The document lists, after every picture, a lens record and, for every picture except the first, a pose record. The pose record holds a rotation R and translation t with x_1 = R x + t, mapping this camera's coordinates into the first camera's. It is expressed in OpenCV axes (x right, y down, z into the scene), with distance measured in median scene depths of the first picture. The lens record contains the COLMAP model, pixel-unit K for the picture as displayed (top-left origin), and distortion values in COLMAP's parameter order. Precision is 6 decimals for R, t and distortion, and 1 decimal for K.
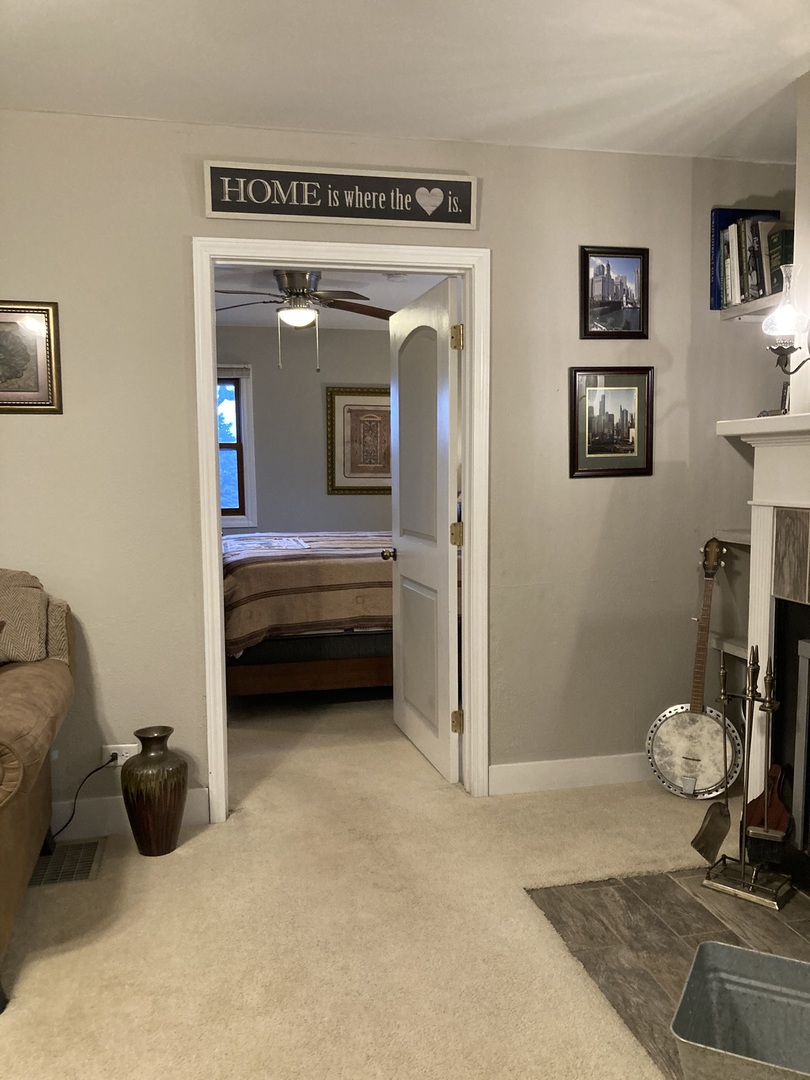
lens RADIAL K [[890.4, 0, 405.2], [0, 890.4, 539.4], [0, 0, 1]] dist [0.040981, -0.050205]
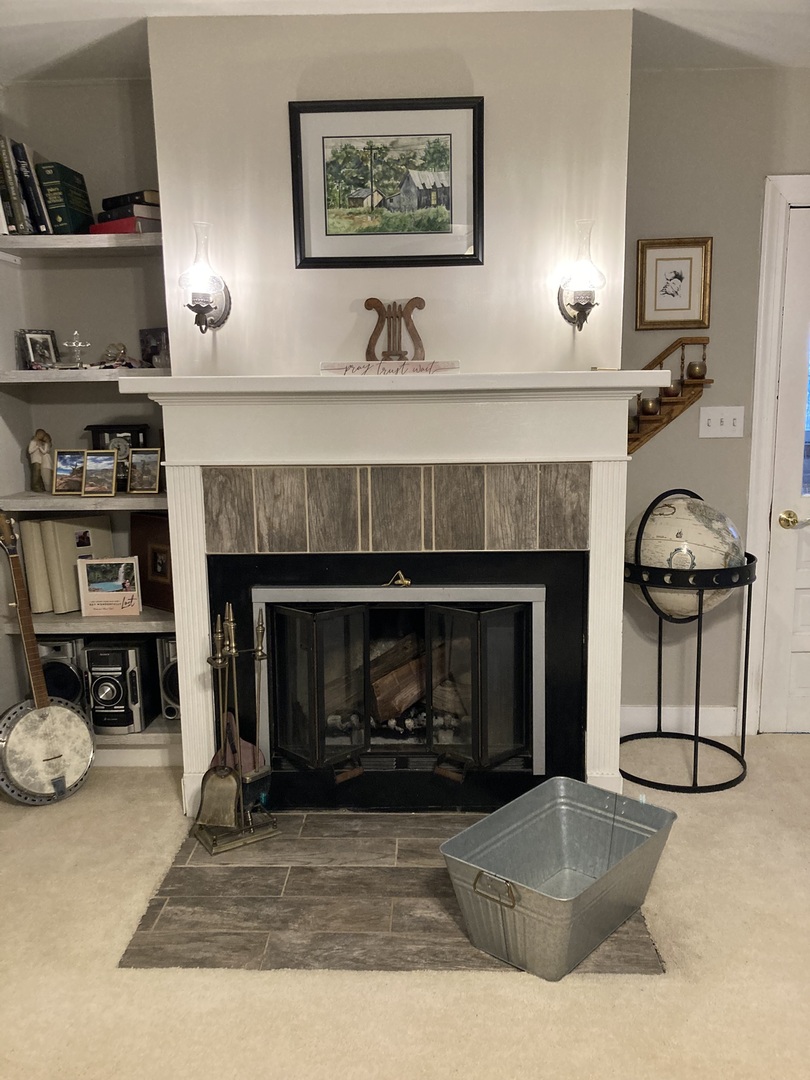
lens RADIAL K [[890.4, 0, 409.3], [0, 890.4, 544.0], [0, 0, 1]] dist [0.040981, -0.050205]
pose [[0.241205, -0.156100, 0.957838, -0.494435], [0.087203, 0.986473, 0.138807, -0.067189], [-0.966548, 0.050045, 0.251555, 0.512702]]
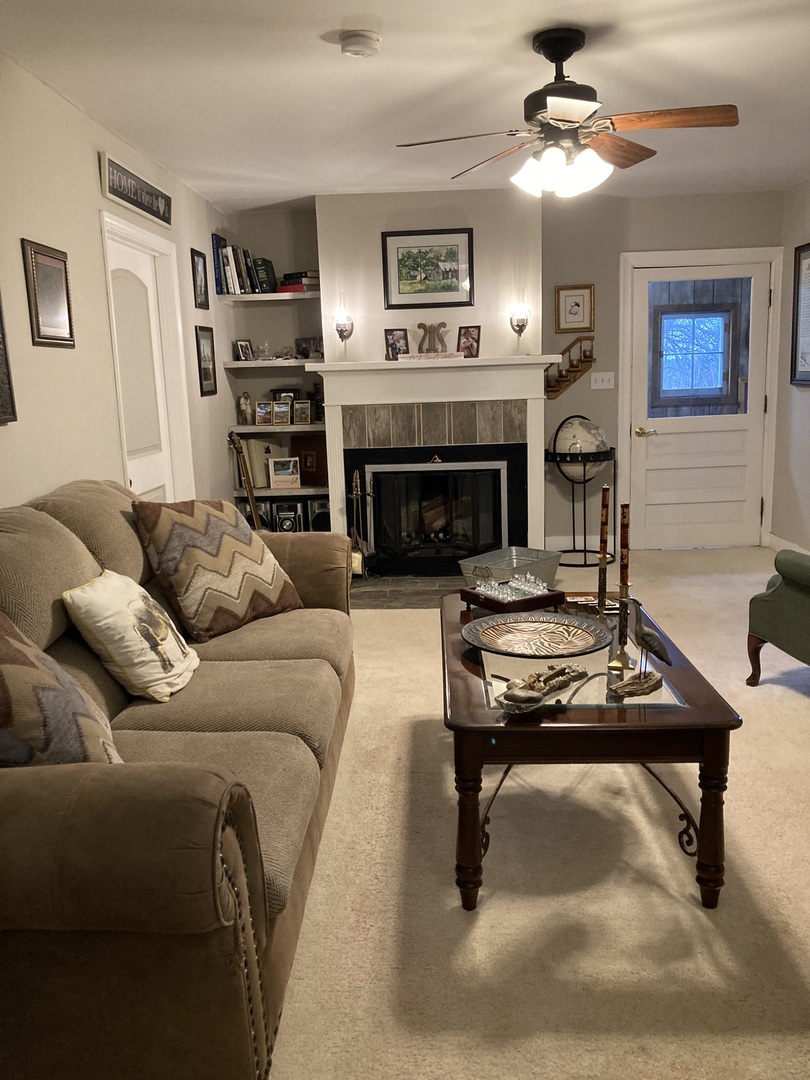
lens RADIAL K [[890.4, 0, 402.6], [0, 890.4, 548.7], [0, 0, 1]] dist [0.040981, -0.050205]
pose [[0.255668, -0.187611, 0.948386, -1.571706], [0.107264, 0.980438, 0.165035, -0.036146], [-0.960796, 0.059533, 0.270791, 0.302976]]
